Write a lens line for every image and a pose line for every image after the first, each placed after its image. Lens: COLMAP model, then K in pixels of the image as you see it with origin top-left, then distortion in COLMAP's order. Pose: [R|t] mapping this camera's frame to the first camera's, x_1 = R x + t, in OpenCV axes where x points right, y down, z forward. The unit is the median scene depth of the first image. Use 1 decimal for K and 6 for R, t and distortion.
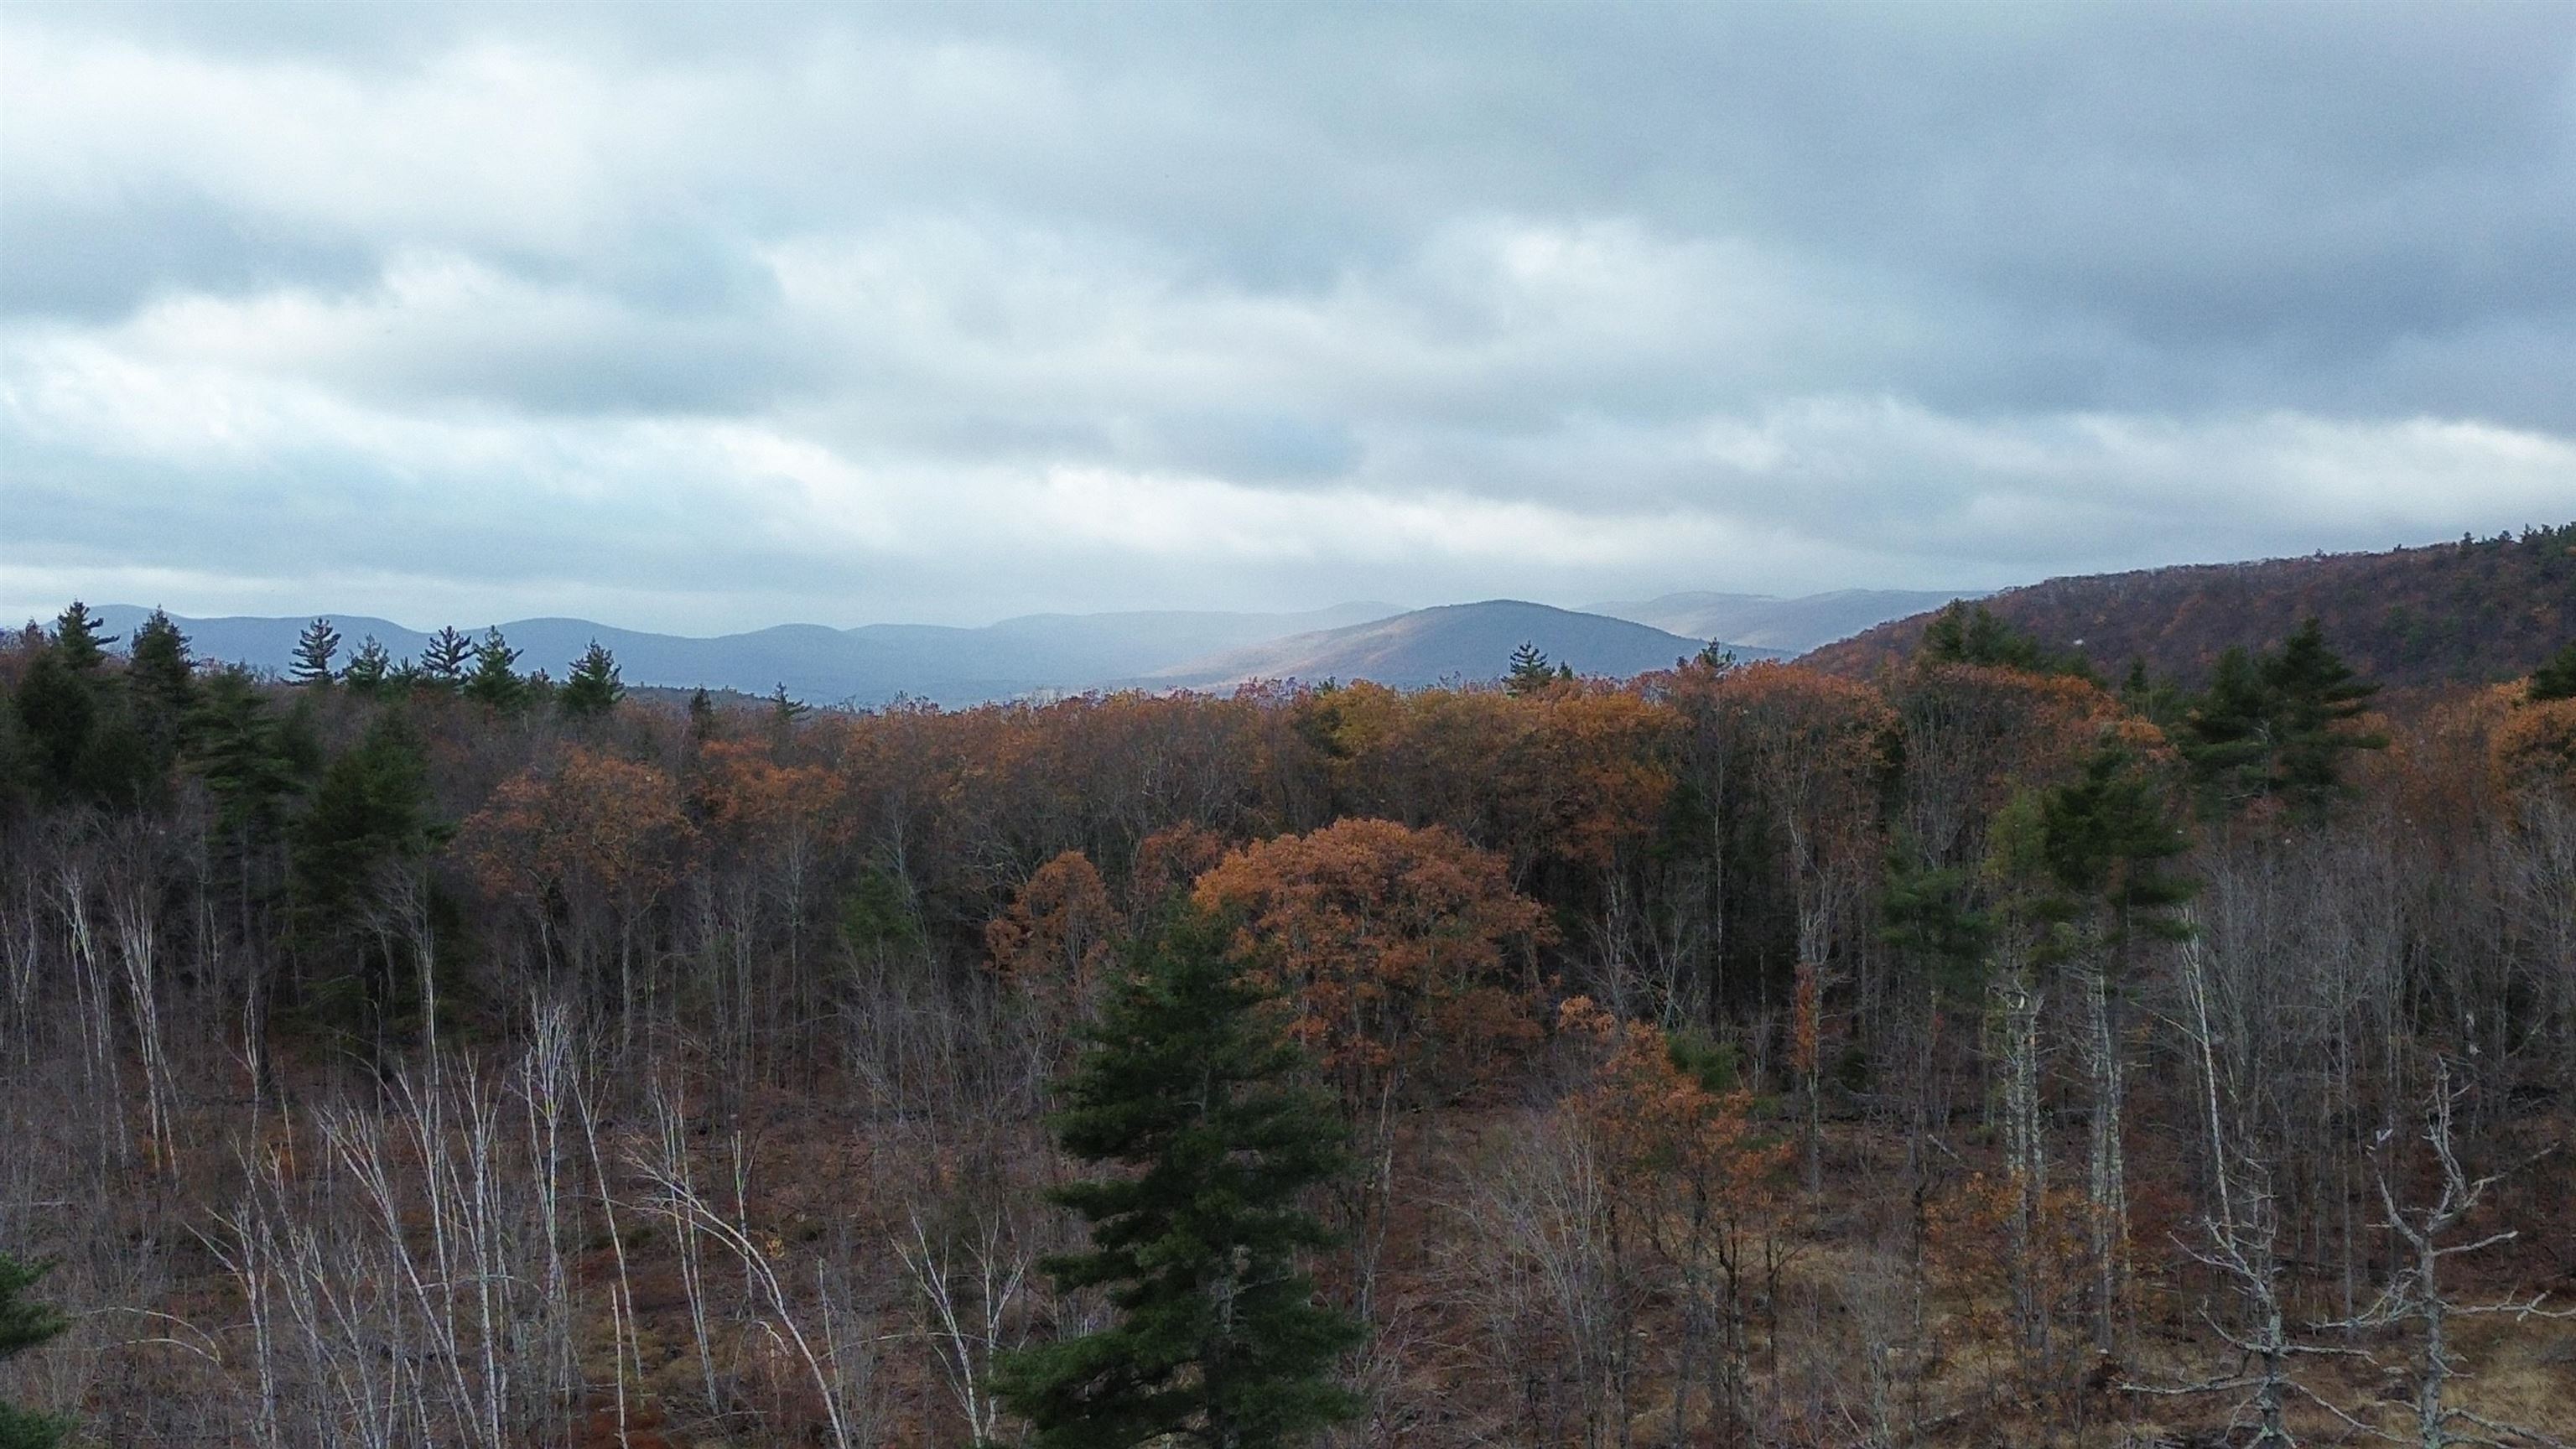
lens RADIAL K [[3563.9, 0, 1288.0], [0, 3563.9, 724.5], [0, 0, 1]] dist [0.177090, -0.506727]
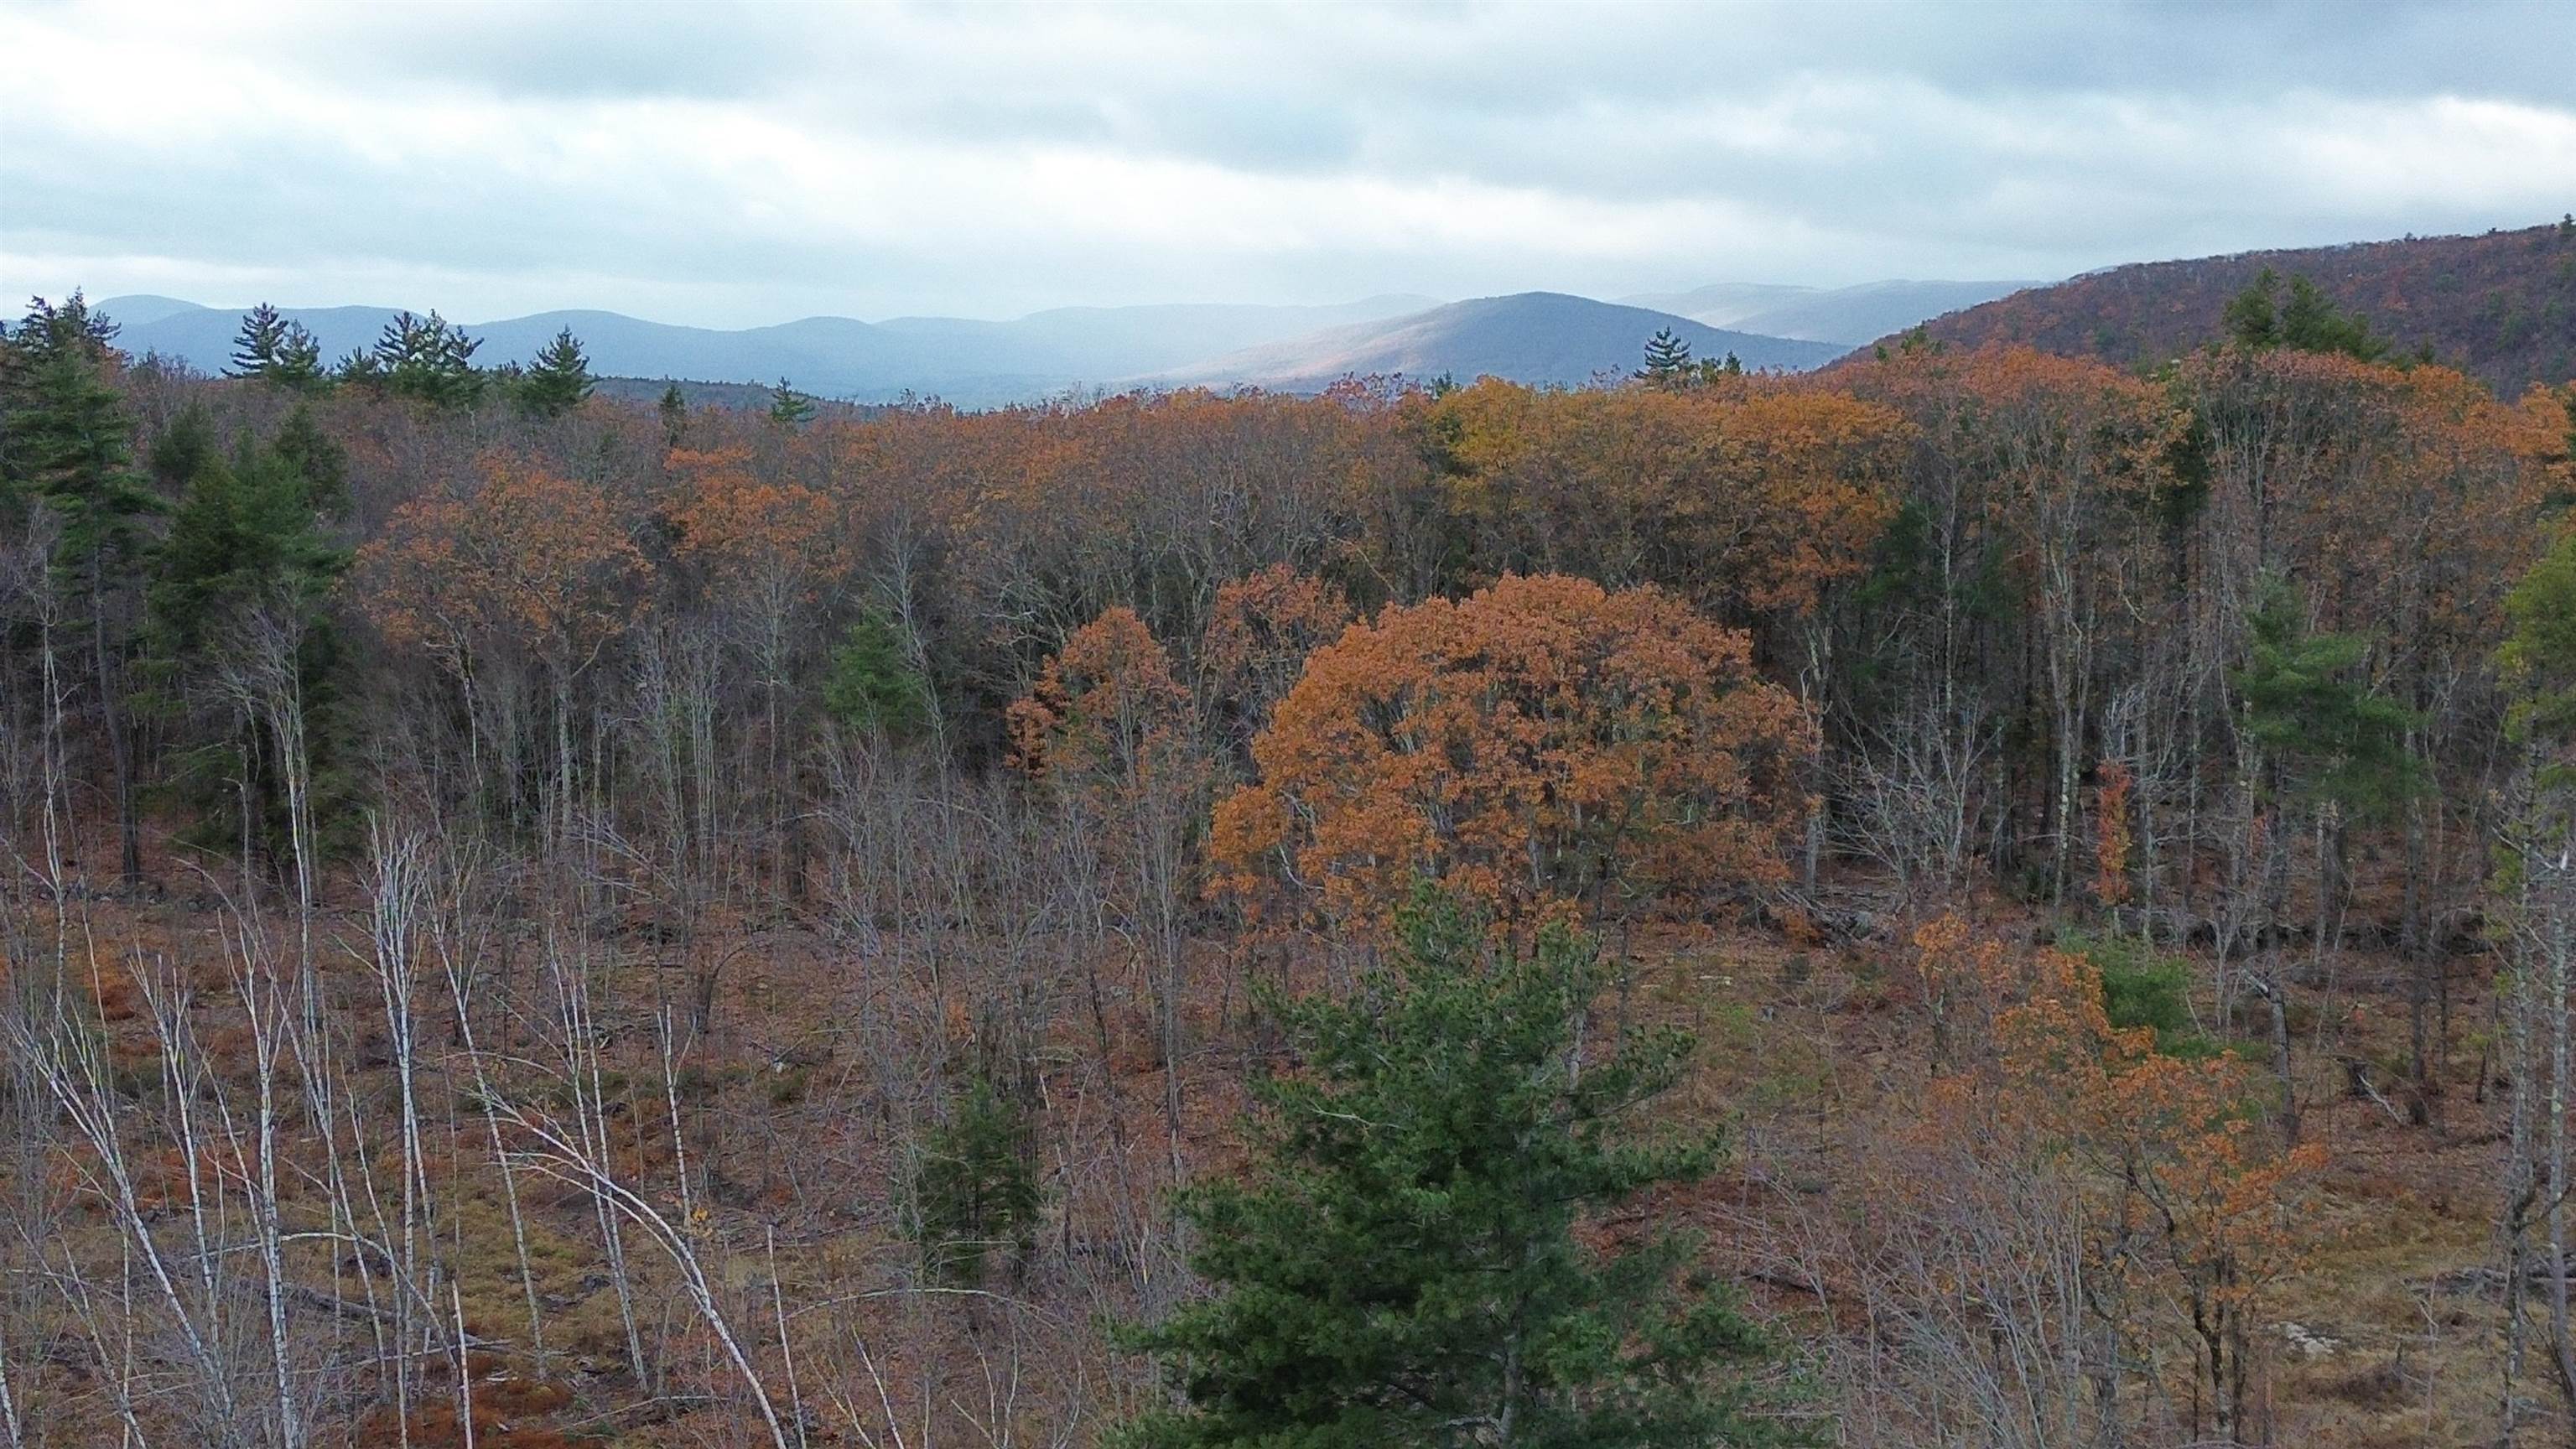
lens RADIAL K [[3563.9, 0, 1288.0], [0, 3563.9, 724.5], [0, 0, 1]] dist [0.177090, -0.506727]
pose [[0.999962, 0.000070, -0.008759, -0.016250], [0.000677, 0.996362, 0.085217, -0.003131], [0.008733, -0.085220, 0.996324, 0.209886]]
